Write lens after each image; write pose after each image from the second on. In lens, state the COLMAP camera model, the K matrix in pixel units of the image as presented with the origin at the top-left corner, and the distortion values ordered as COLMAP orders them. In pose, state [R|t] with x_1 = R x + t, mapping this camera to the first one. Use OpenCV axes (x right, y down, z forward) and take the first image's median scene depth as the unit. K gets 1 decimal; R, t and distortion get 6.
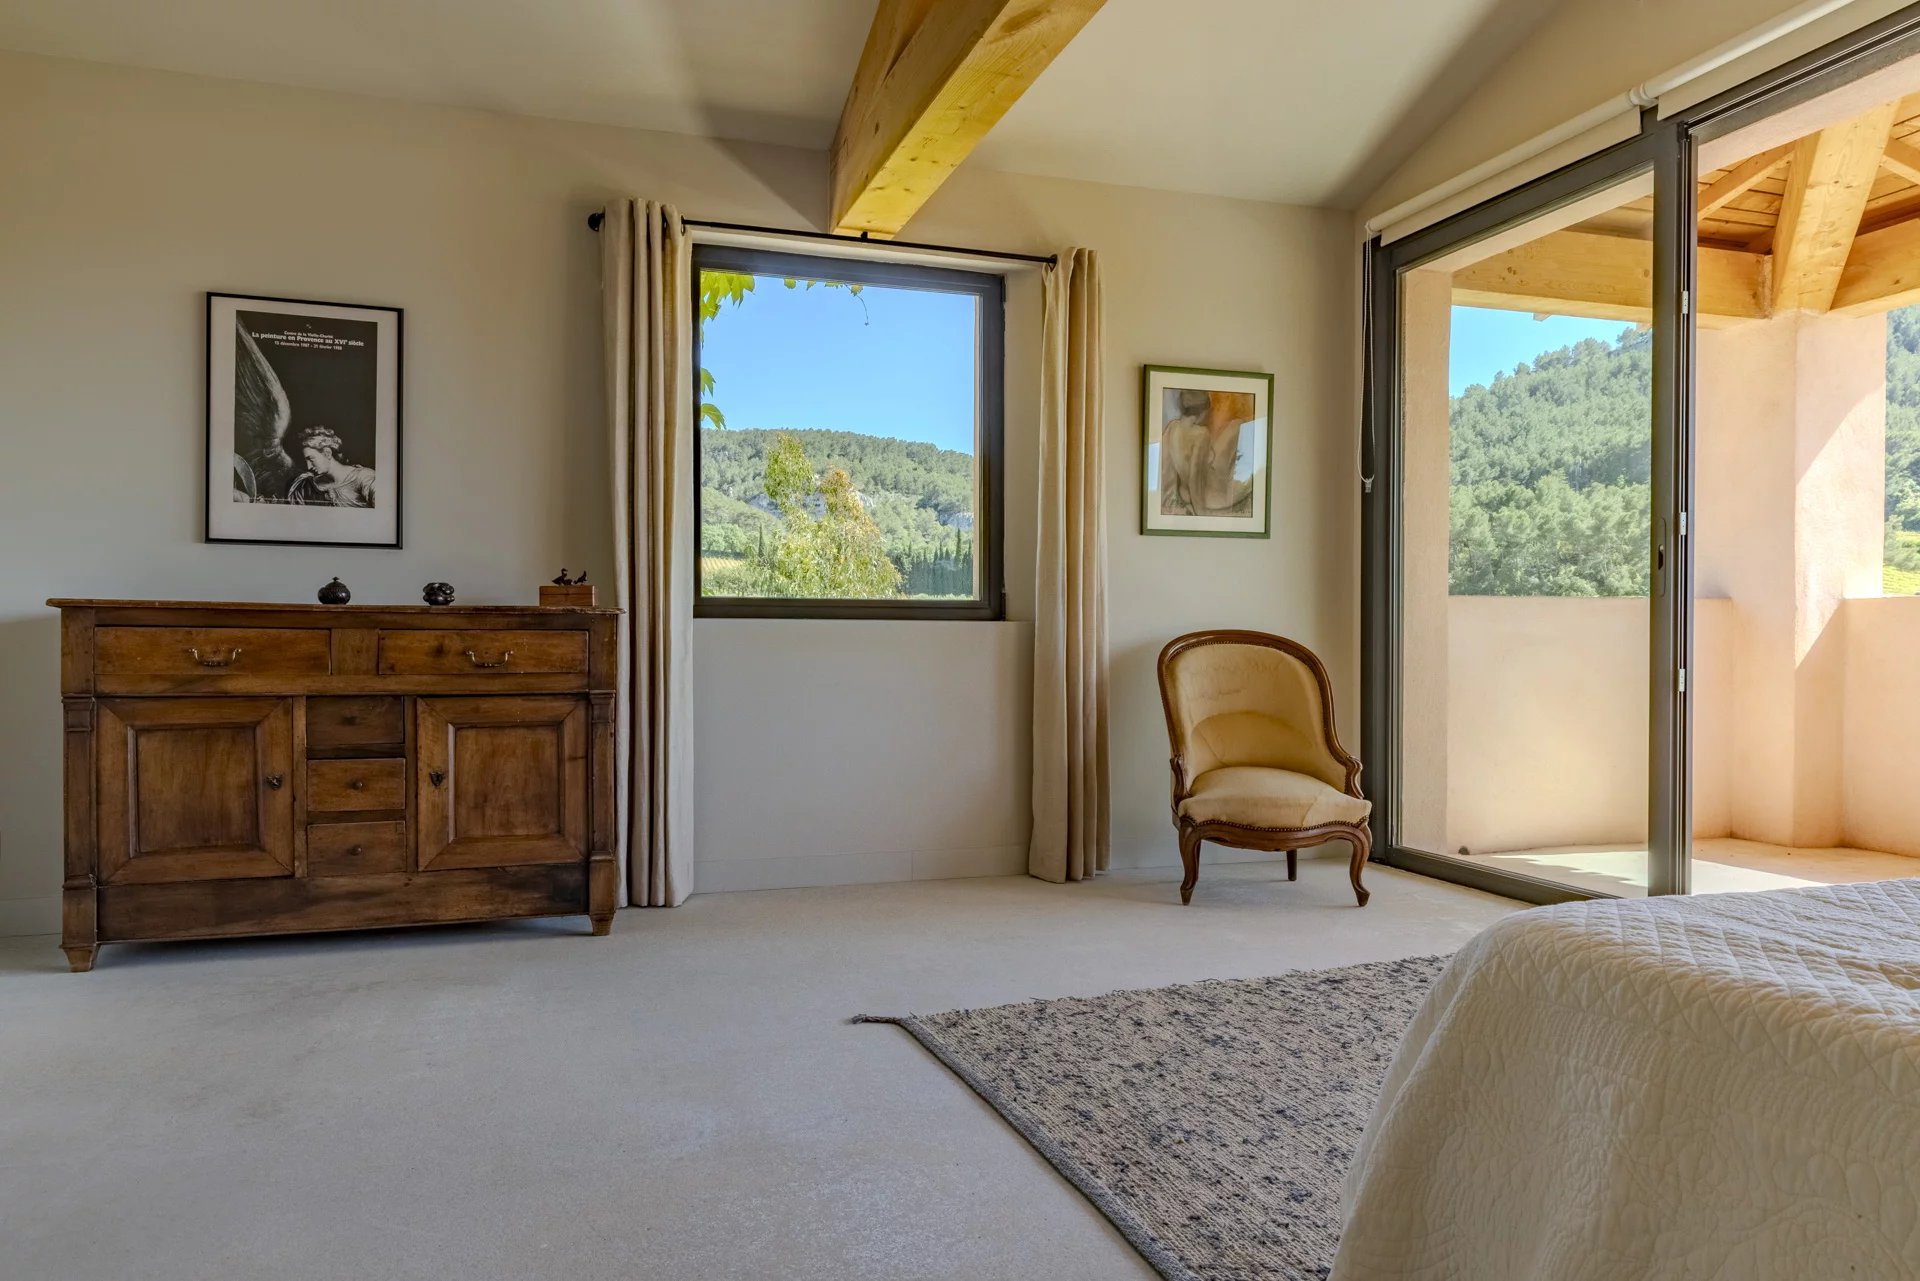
lens RADIAL K [[1298.9, 0, 965.7], [0, 1298.9, 645.7], [0, 0, 1]] dist [0.007961, -0.006885]
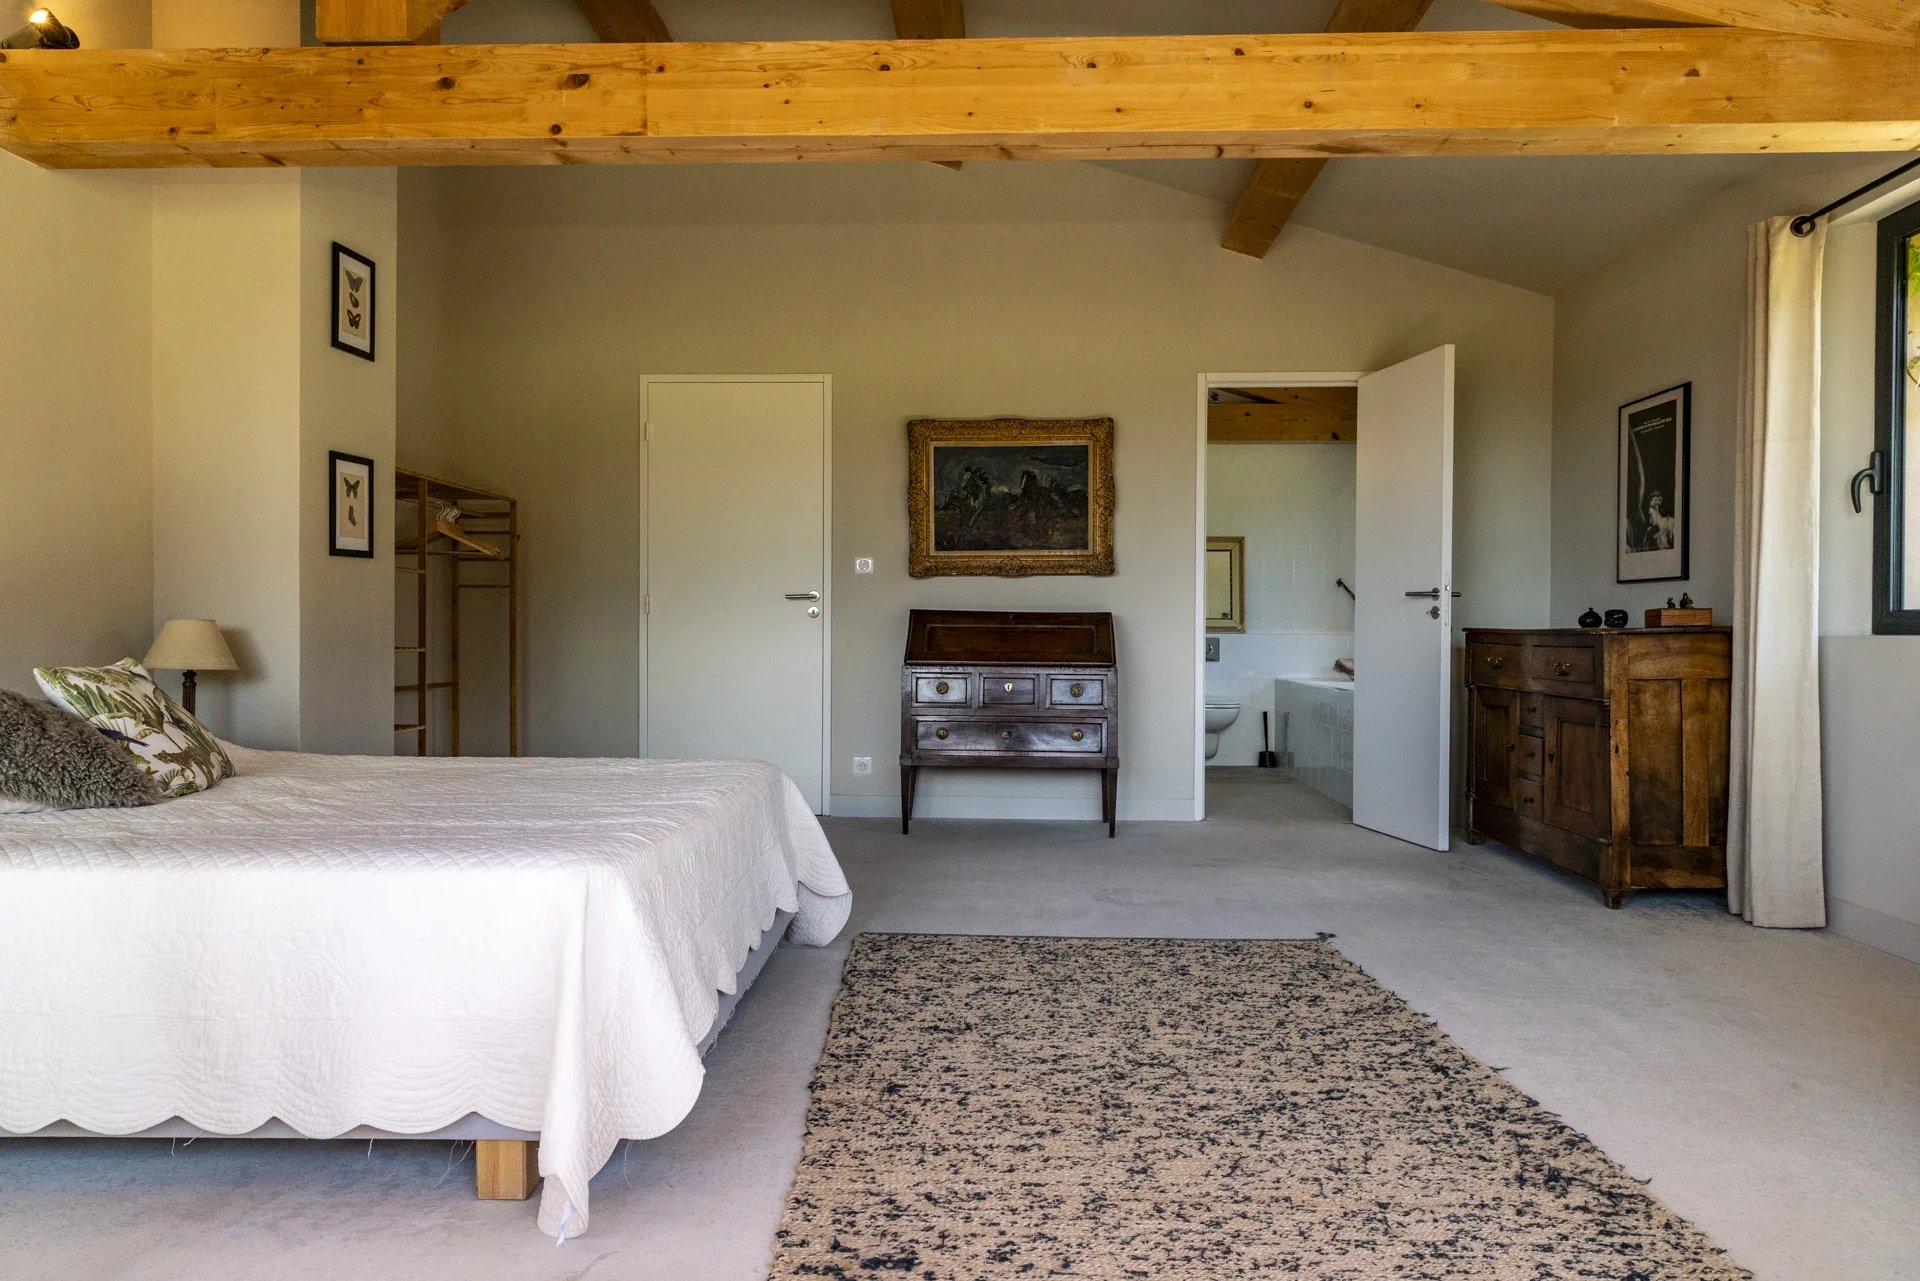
lens RADIAL K [[1298.9, 0, 965.7], [0, 1298.9, 645.7], [0, 0, 1]] dist [0.007961, -0.006885]
pose [[-0.359063, 0.005678, -0.933296, 0.913854], [-0.013400, 0.999847, 0.011239, -0.017066], [0.933217, 0.016542, -0.358932, 0.783130]]
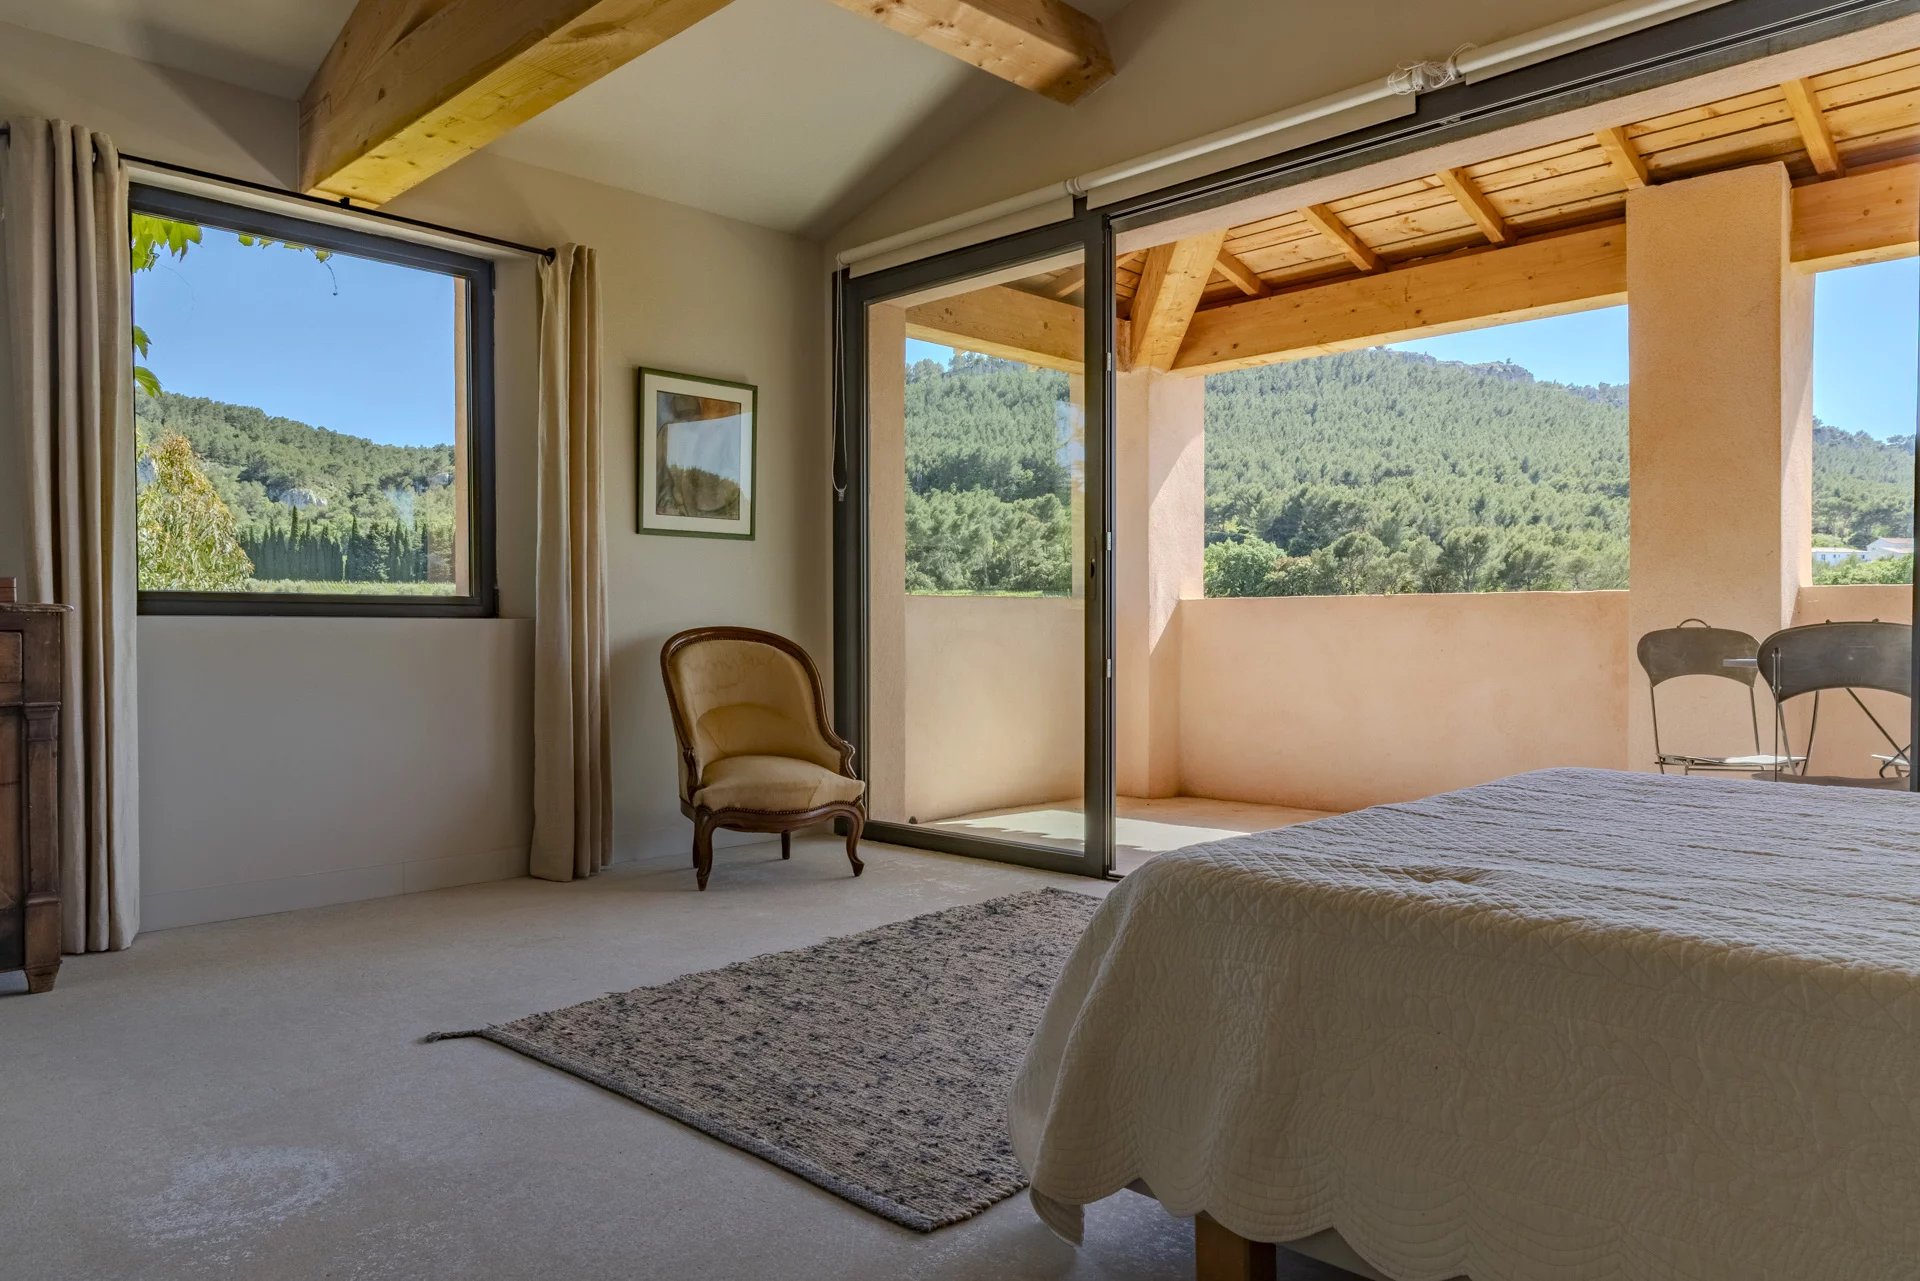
lens RADIAL K [[1282.9, 0, 966.8], [0, 1282.9, 641.7], [0, 0, 1]] dist [0.006240, 0.000954]
pose [[0.888895, -0.007477, 0.458049, -0.114141], [0.005058, 0.999966, 0.006508, -0.006675], [-0.458083, -0.003468, 0.888903, -0.017321]]
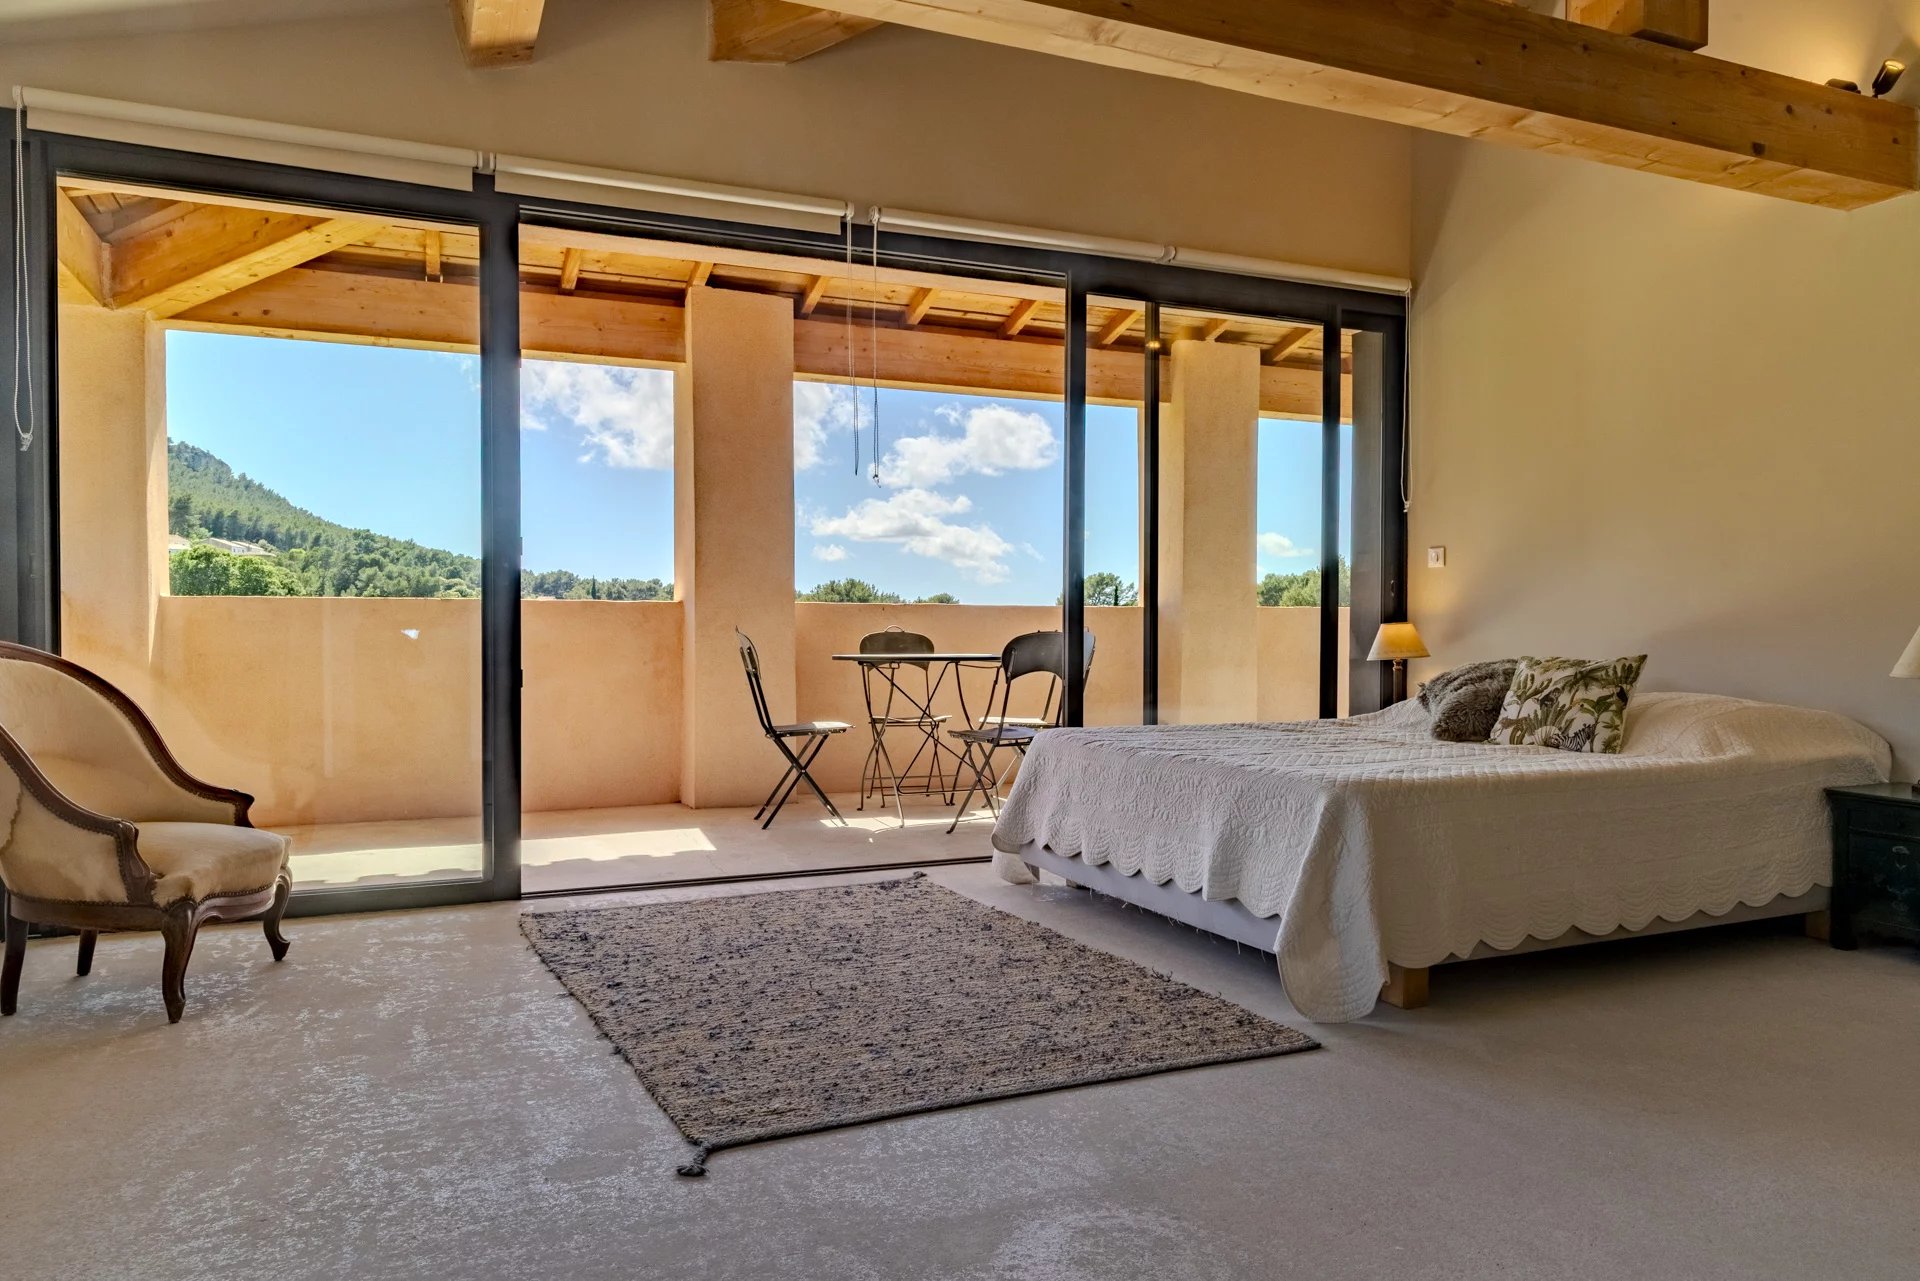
lens RADIAL K [[1282.9, 0, 966.8], [0, 1282.9, 641.7], [0, 0, 1]] dist [0.006240, 0.000954]
pose [[-0.081709, -0.014787, 0.996547, -0.579135], [0.002524, 0.999884, 0.015043, -0.021940], [-0.996653, 0.003745, -0.081662, 0.623202]]
